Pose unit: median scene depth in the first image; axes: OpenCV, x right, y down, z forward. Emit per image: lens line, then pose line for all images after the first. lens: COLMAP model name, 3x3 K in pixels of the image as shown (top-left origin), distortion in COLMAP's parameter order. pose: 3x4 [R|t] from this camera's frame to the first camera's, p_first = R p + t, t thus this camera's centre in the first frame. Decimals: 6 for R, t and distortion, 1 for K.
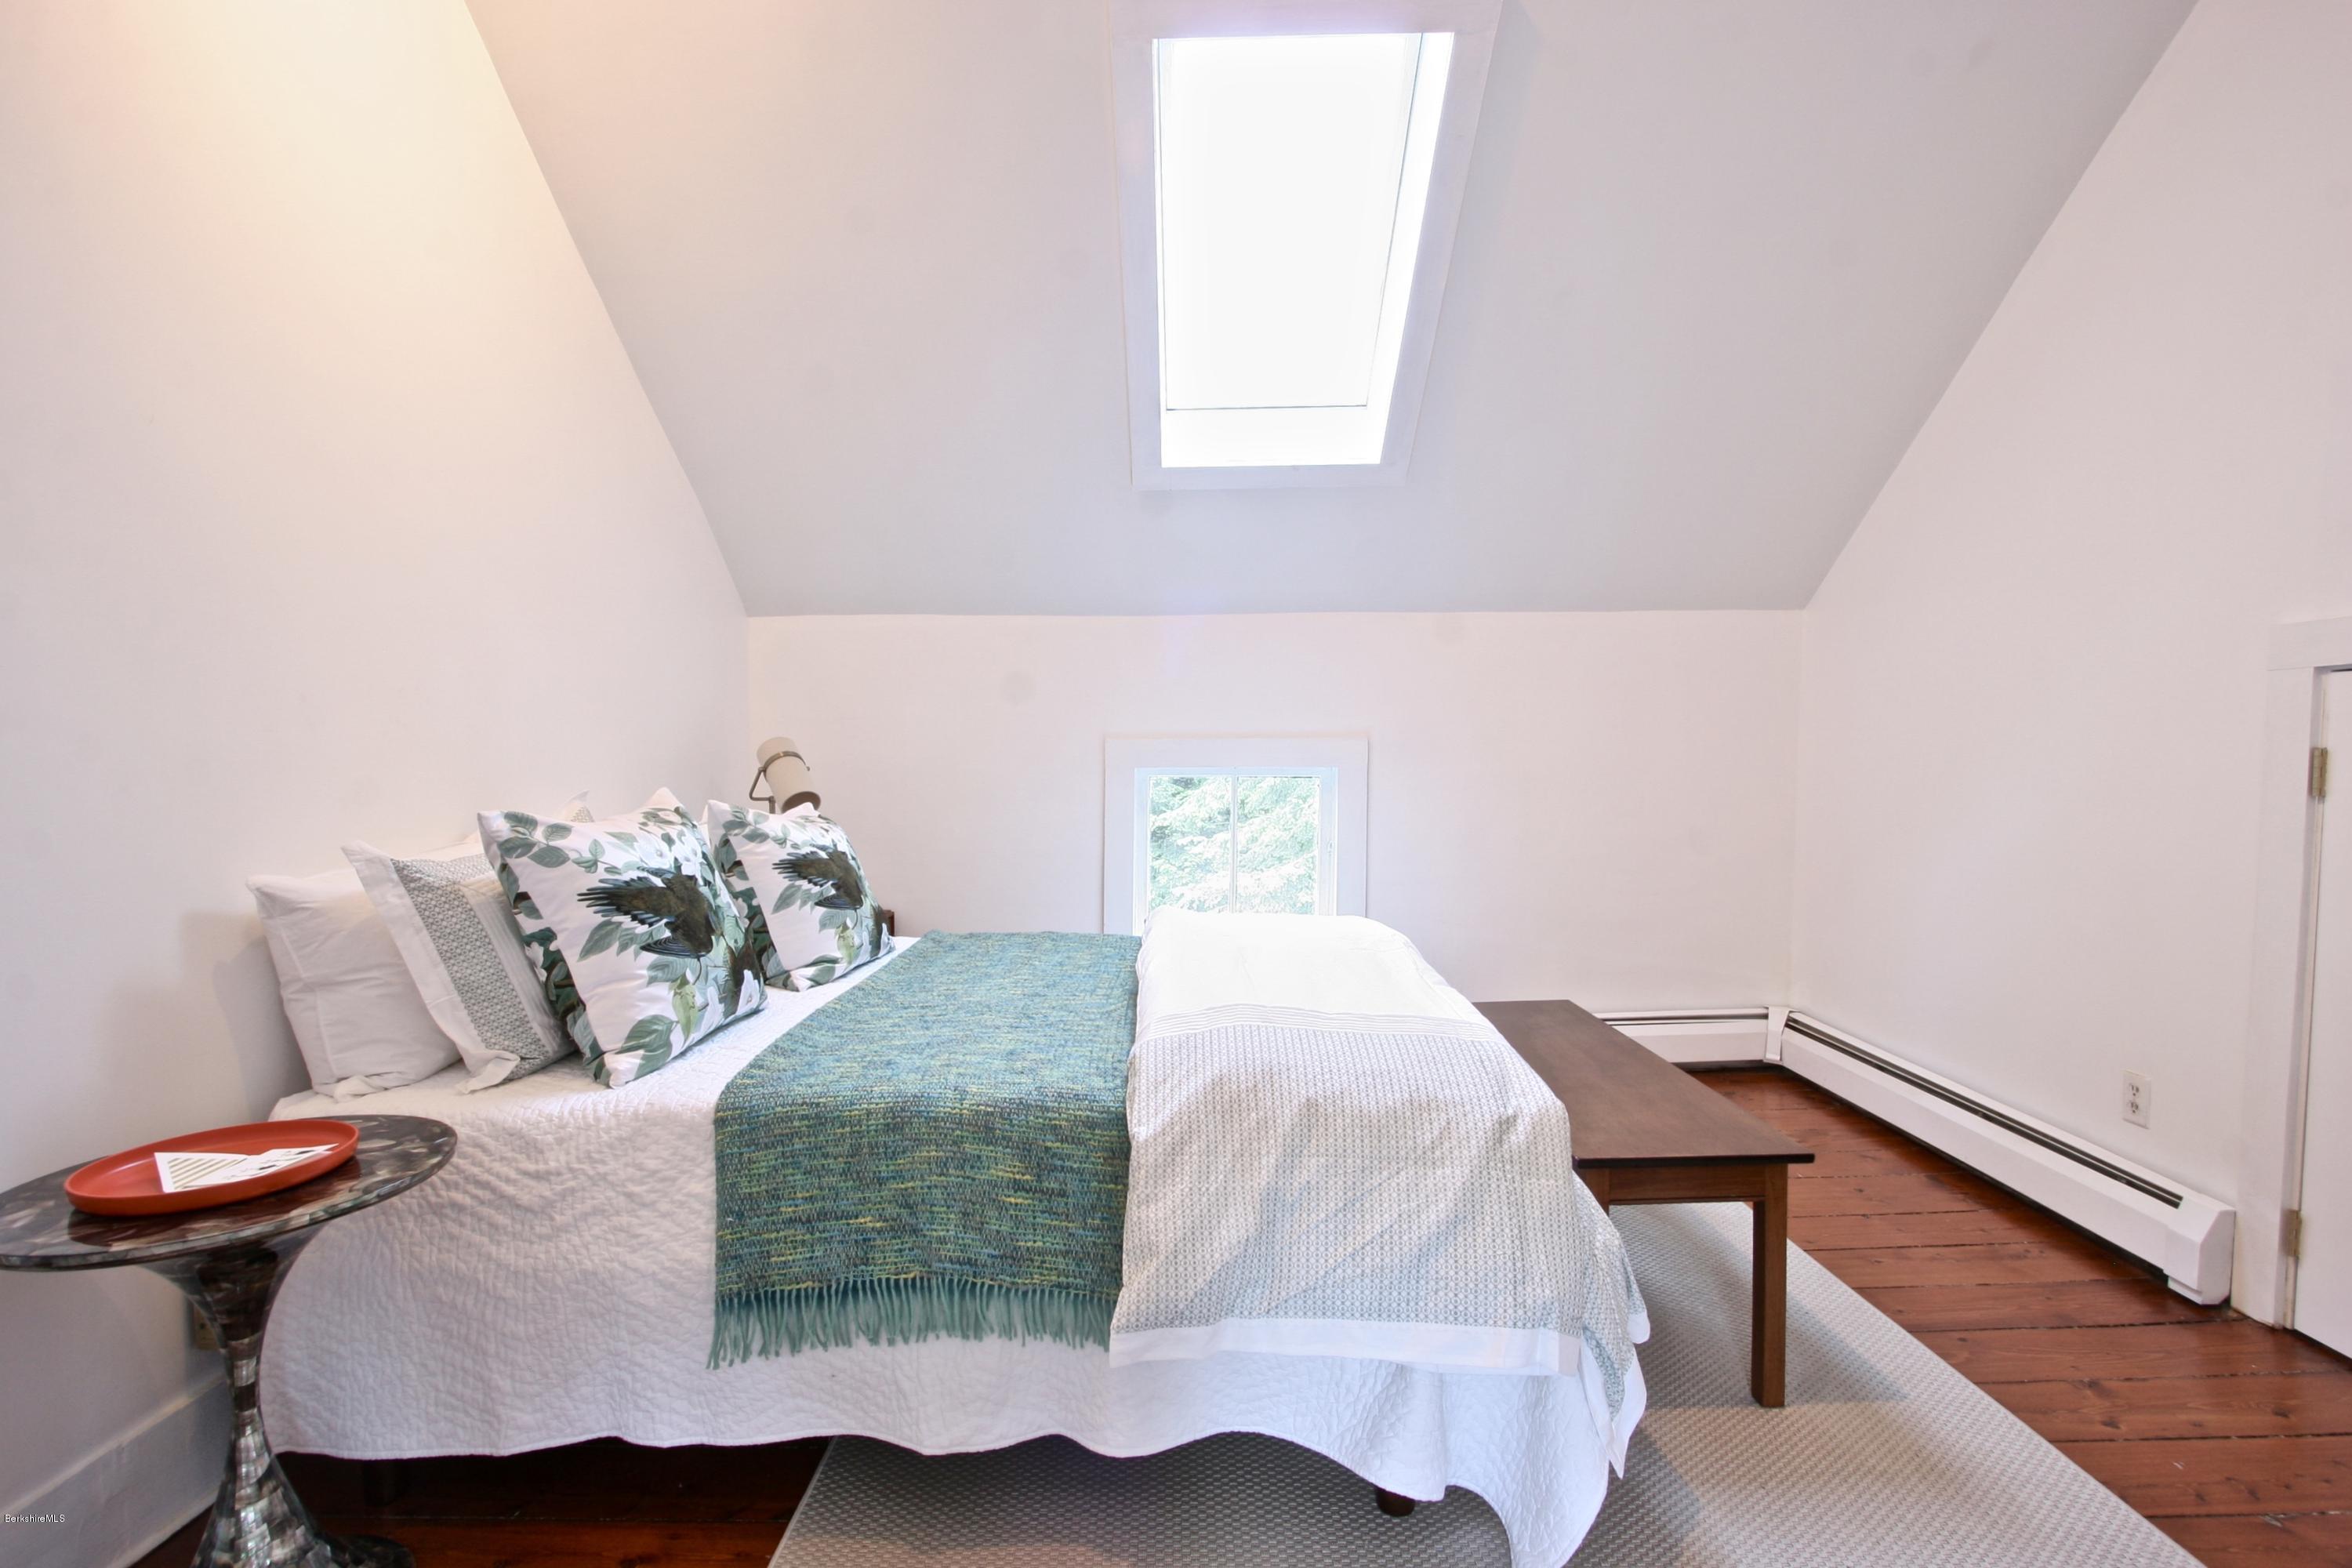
lens RADIAL K [[1110.3, 0, 1168.9], [0, 1110.3, 815.6], [0, 0, 1]] dist [-0.019304, 0.003023]
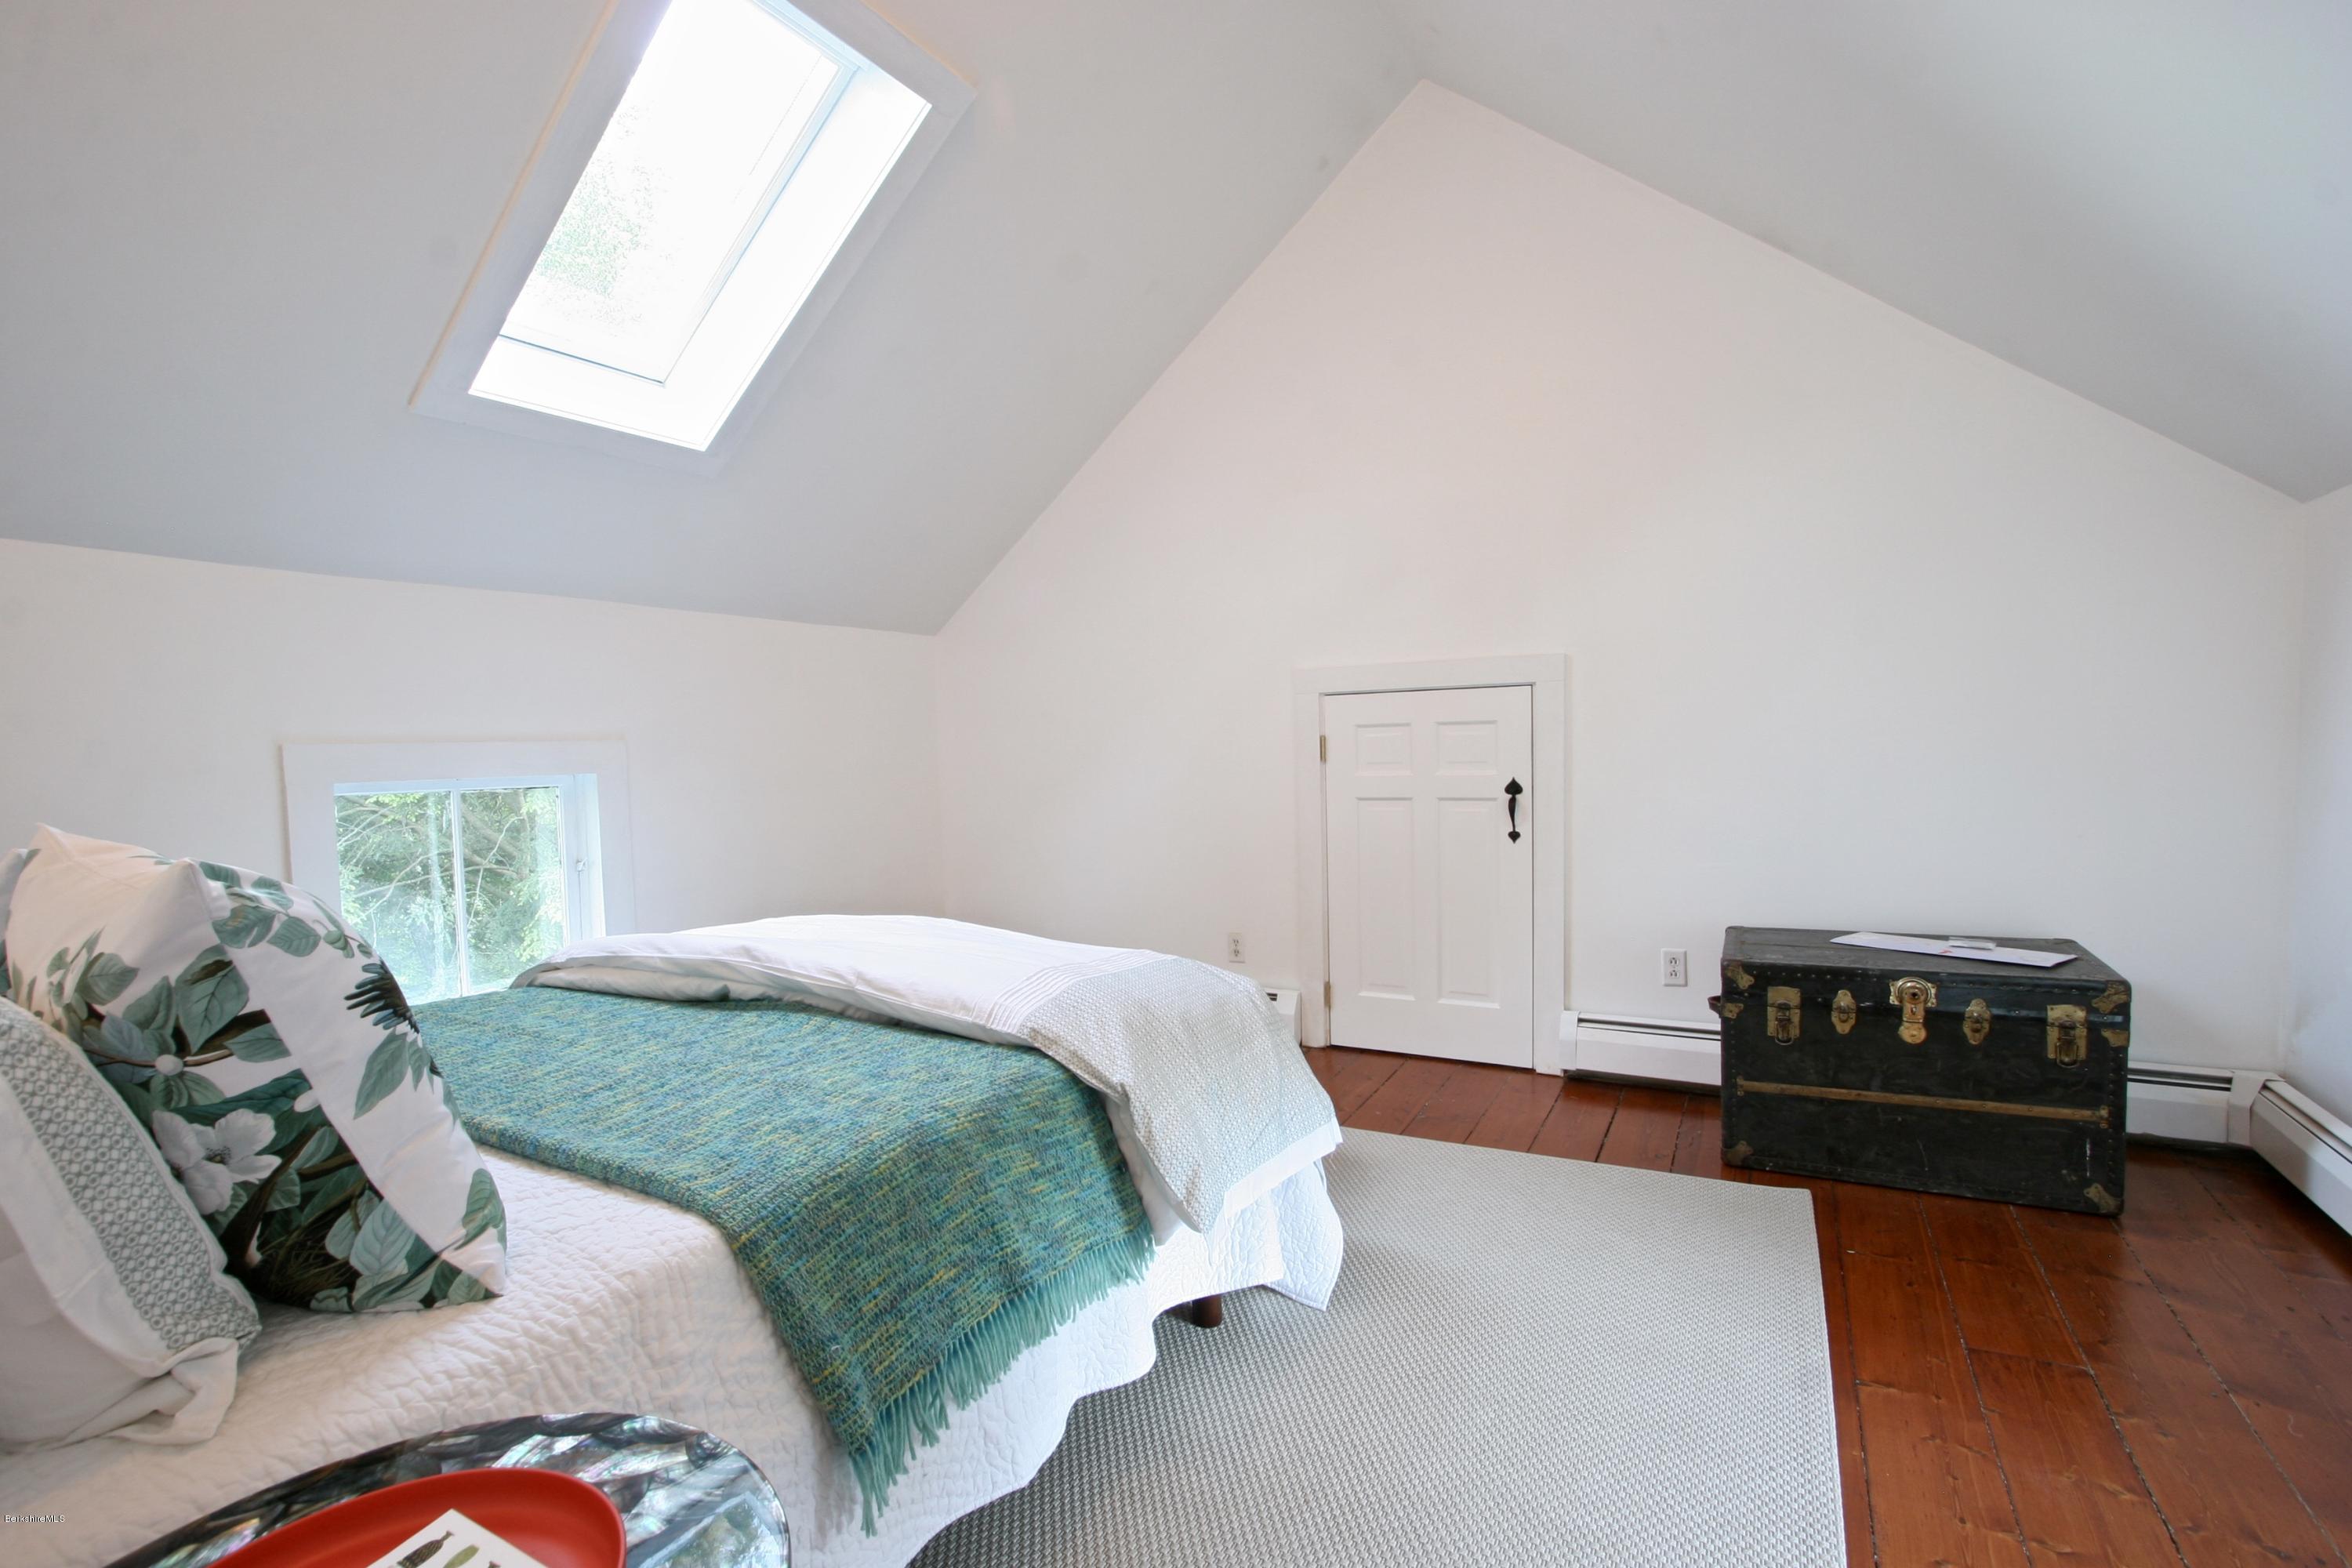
lens RADIAL K [[1110.3, 0, 1168.9], [0, 1110.3, 815.6], [0, 0, 1]] dist [-0.019304, 0.003023]
pose [[0.457976, -0.063811, 0.886672, -0.829028], [0.077727, 0.996475, 0.031567, -0.005124], [-0.885560, 0.054462, 0.461321, 0.373590]]
